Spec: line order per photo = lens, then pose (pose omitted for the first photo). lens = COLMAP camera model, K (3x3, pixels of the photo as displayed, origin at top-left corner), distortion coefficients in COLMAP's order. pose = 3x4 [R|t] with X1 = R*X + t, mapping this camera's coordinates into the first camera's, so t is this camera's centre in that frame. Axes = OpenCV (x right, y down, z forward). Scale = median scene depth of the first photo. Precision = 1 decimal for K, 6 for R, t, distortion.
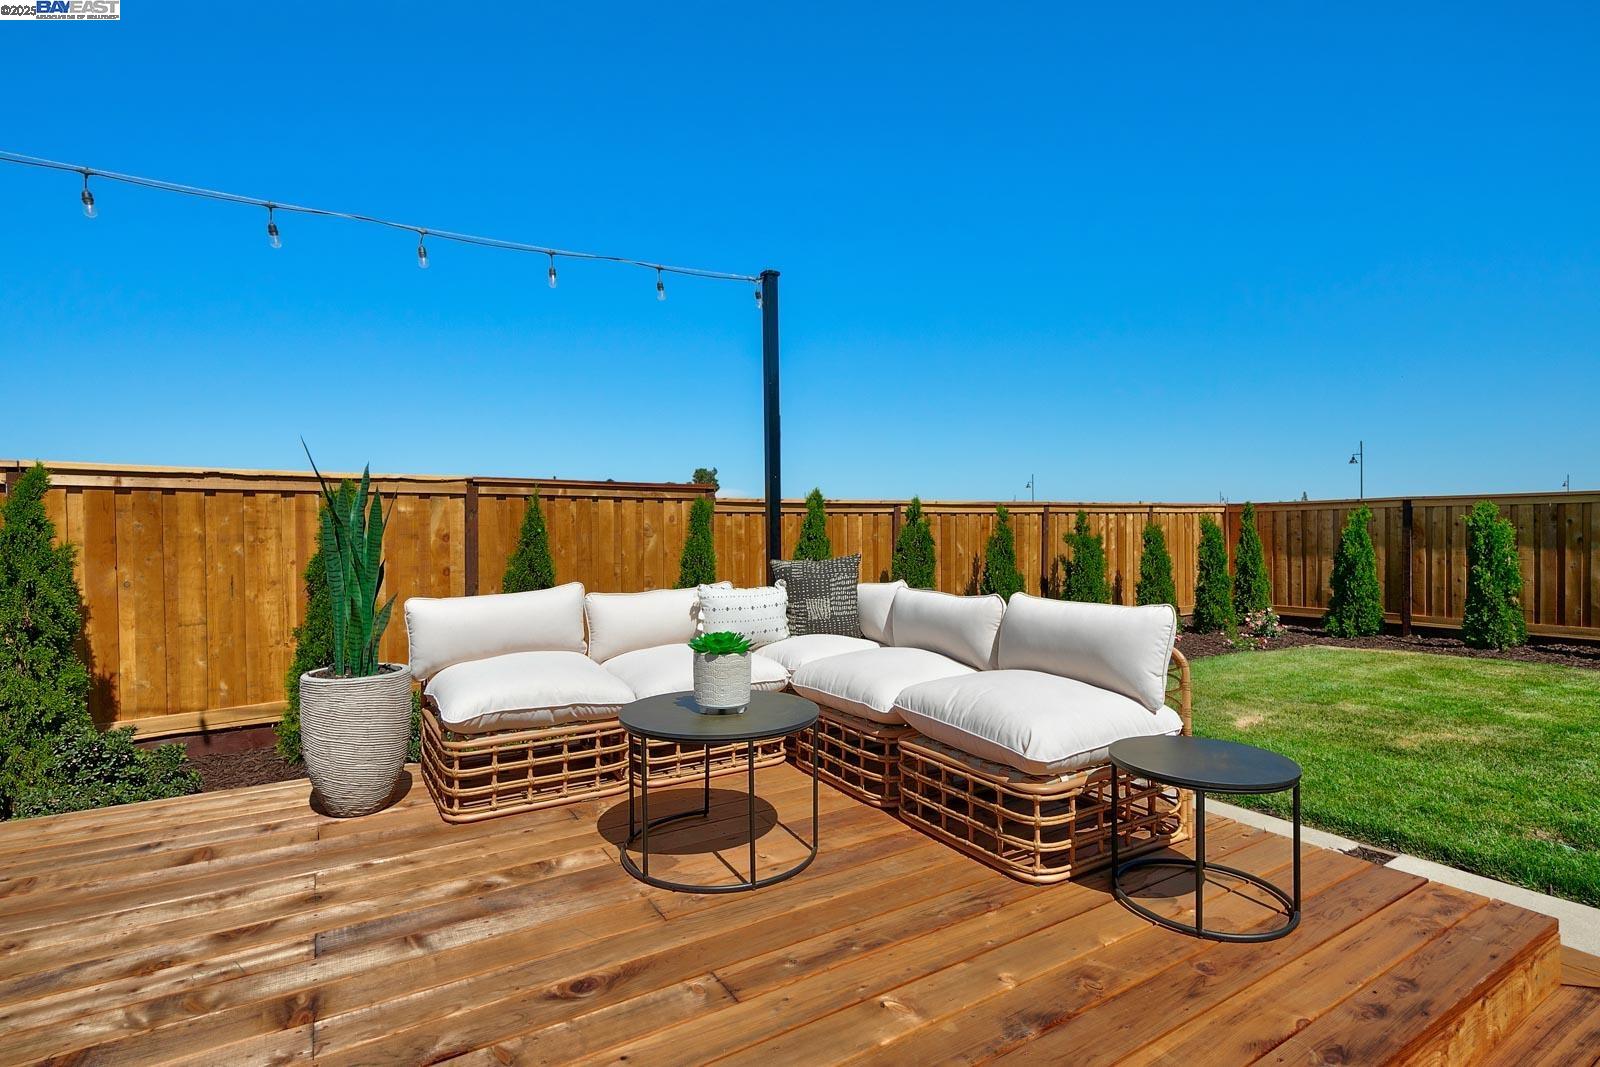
lens RADIAL K [[781.9, 0, 804.5], [0, 781.9, 538.5], [0, 0, 1]] dist [0.003534, -0.003696]
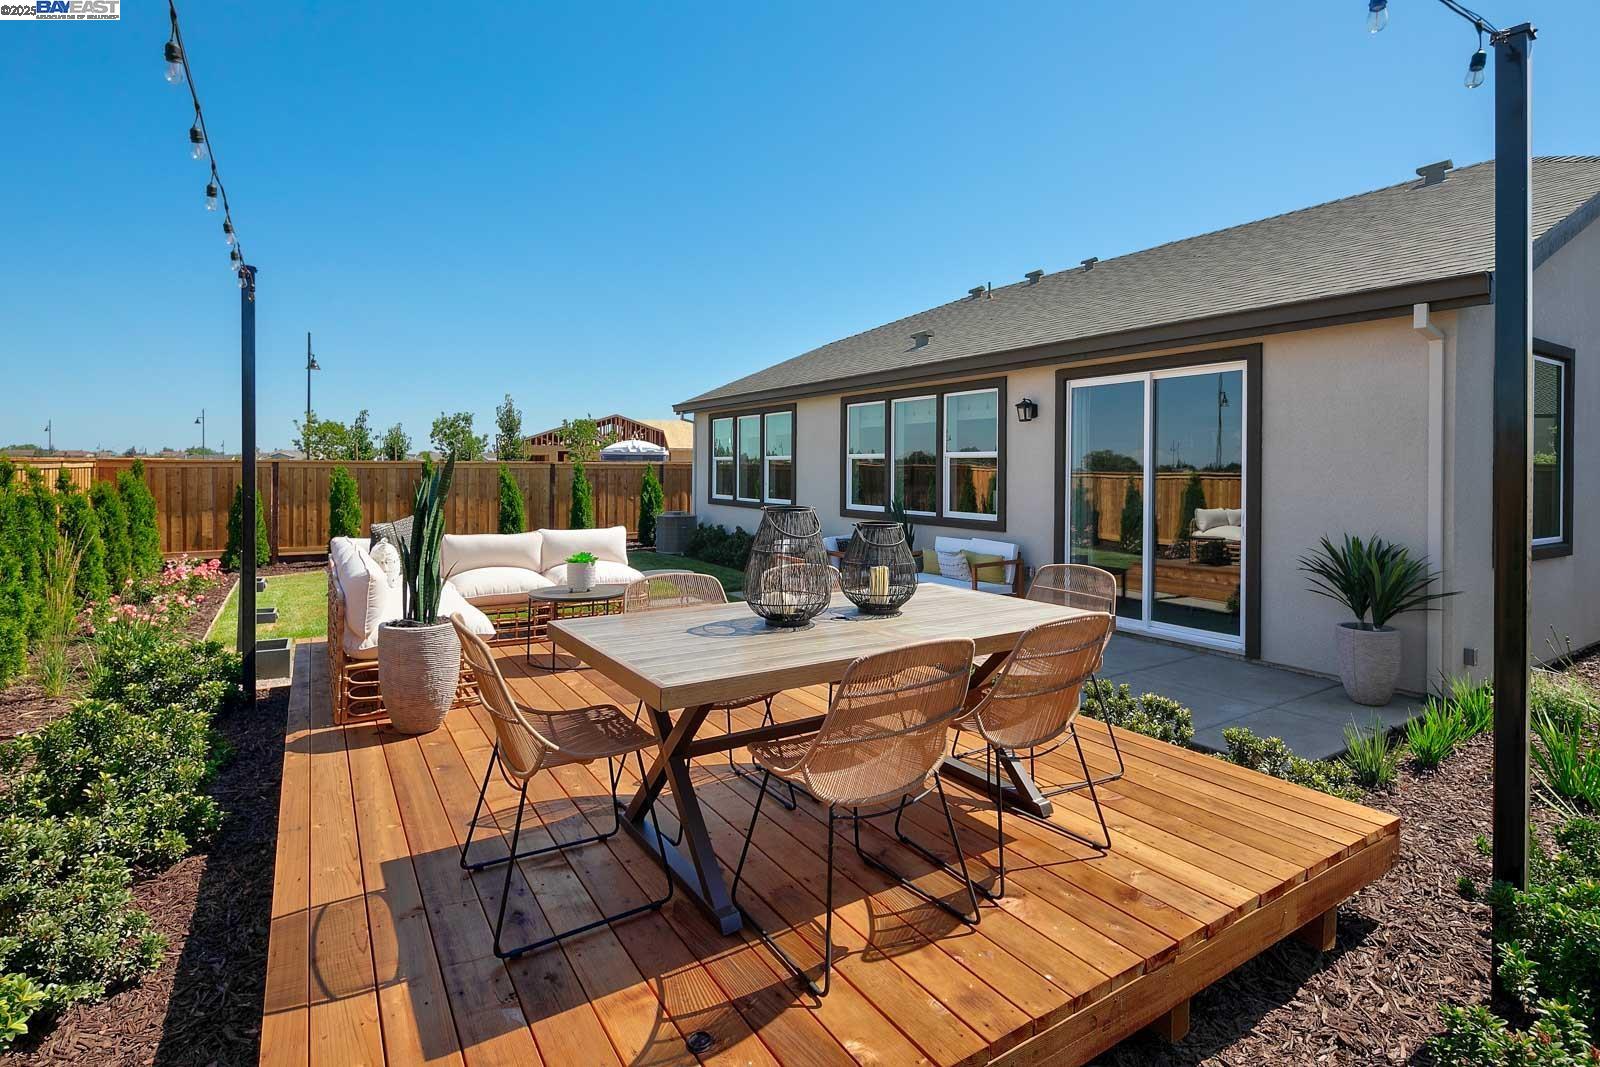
lens RADIAL K [[781.9, 0, 798.6], [0, 781.9, 477.6], [0, 0, 1]] dist [0.003534, -0.003696]
pose [[-0.004216, -0.000318, 0.999991, -0.944464], [0.003435, 0.999994, 0.000333, -0.033474], [-0.999985, 0.003437, -0.004215, 0.187375]]
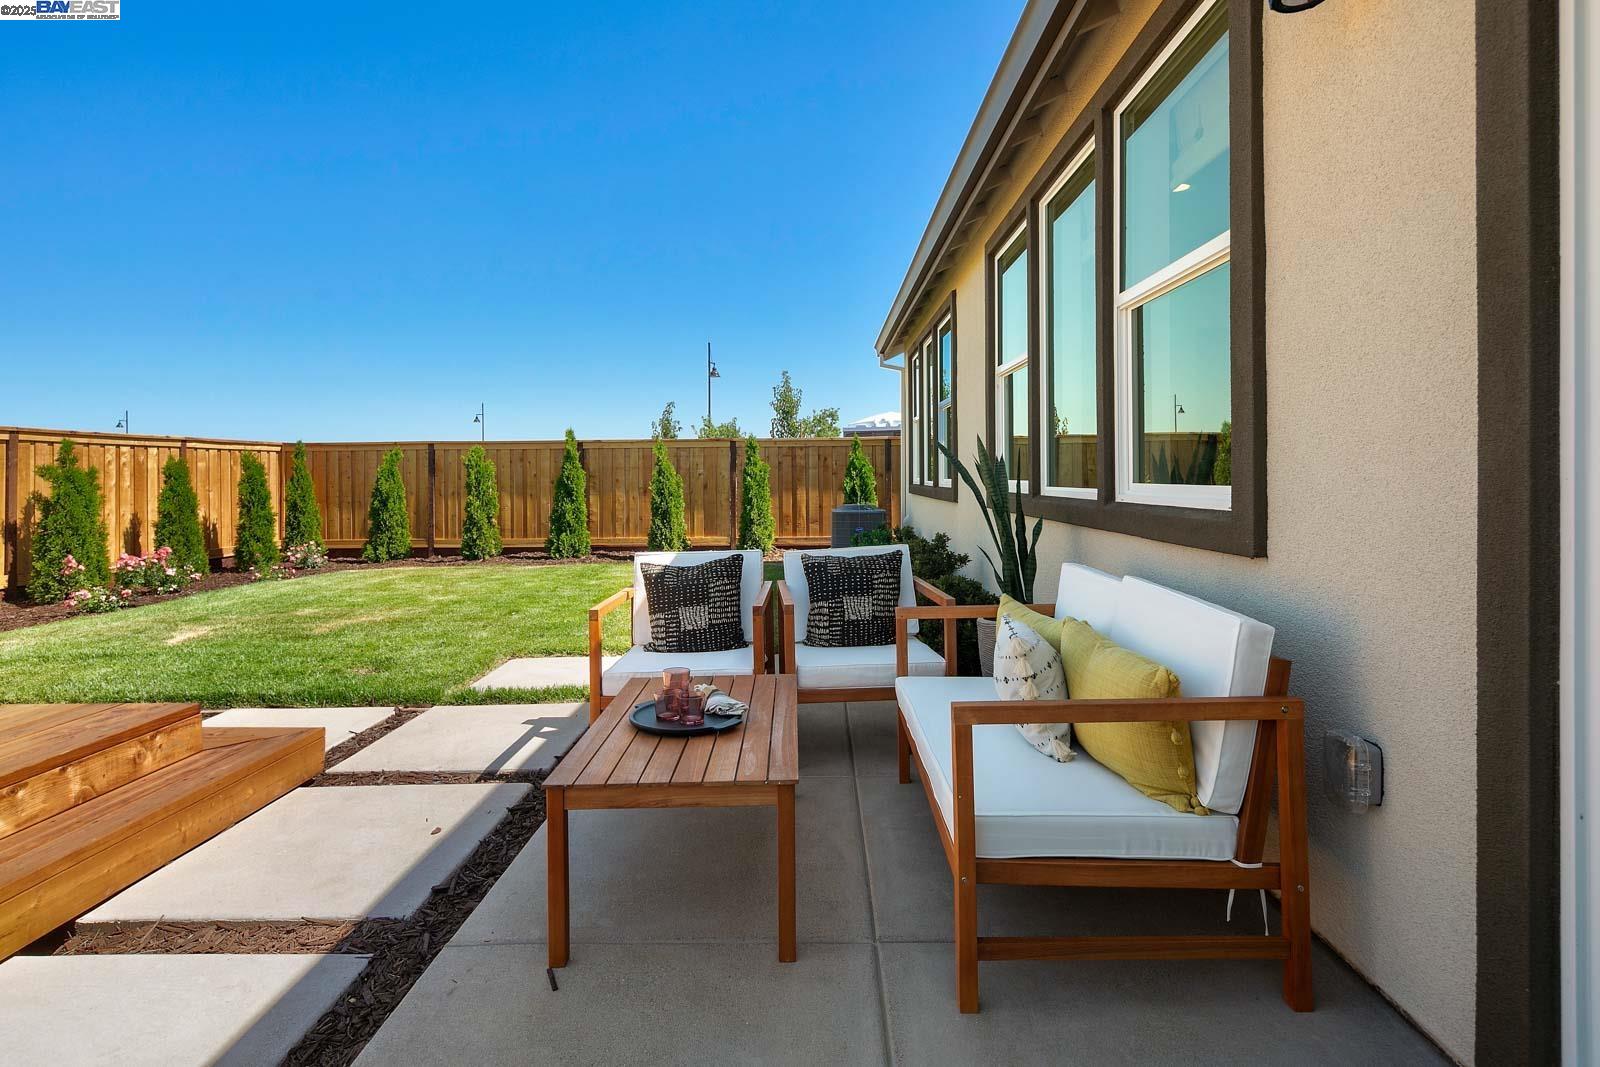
lens RADIAL K [[781.9, 0, 807.1], [0, 781.9, 479.9], [0, 0, 1]] dist [0.003534, -0.003696]
pose [[0.546387, 0.004483, 0.837521, 0.131470], [0.007843, 0.999914, -0.010468, 0.038348], [-0.837496, 0.012288, 0.546305, -0.225665]]
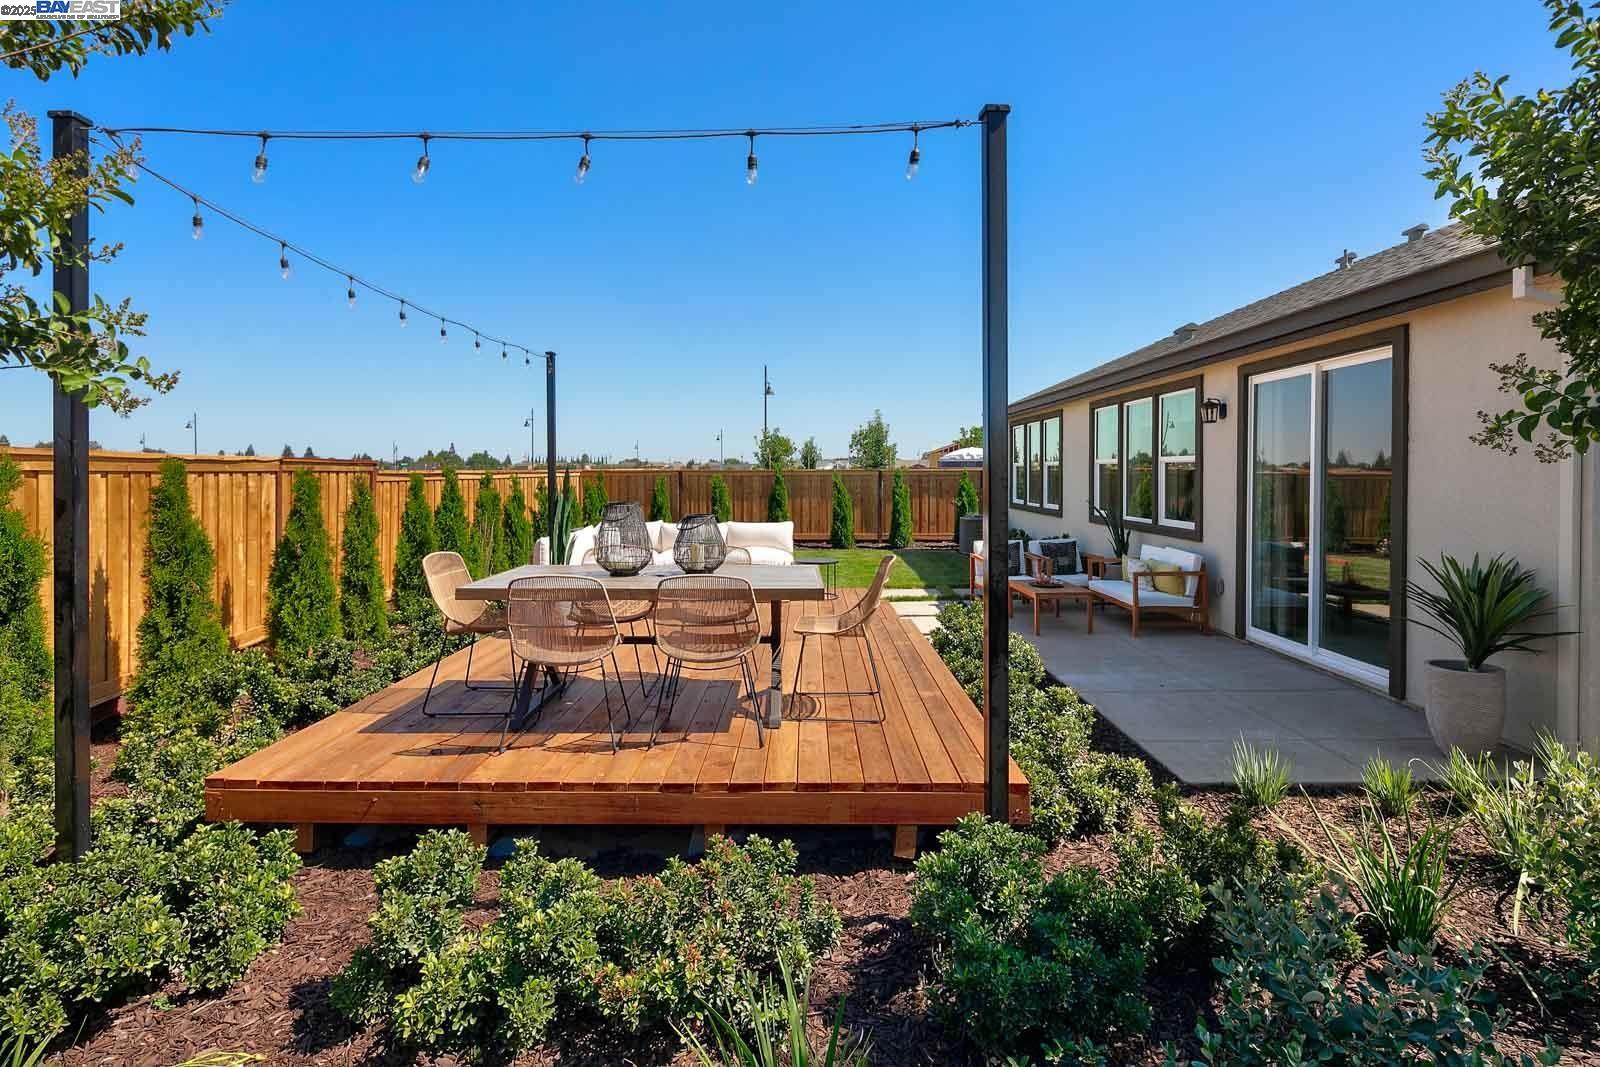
lens RADIAL K [[781.9, 0, 784.7], [0, 781.9, 478.1], [0, 0, 1]] dist [0.003534, -0.003696]
pose [[0.555681, 0.003923, 0.831387, -1.017413], [0.003205, 0.999971, -0.006861, -0.034184], [-0.831390, 0.006478, 0.555652, -0.359617]]
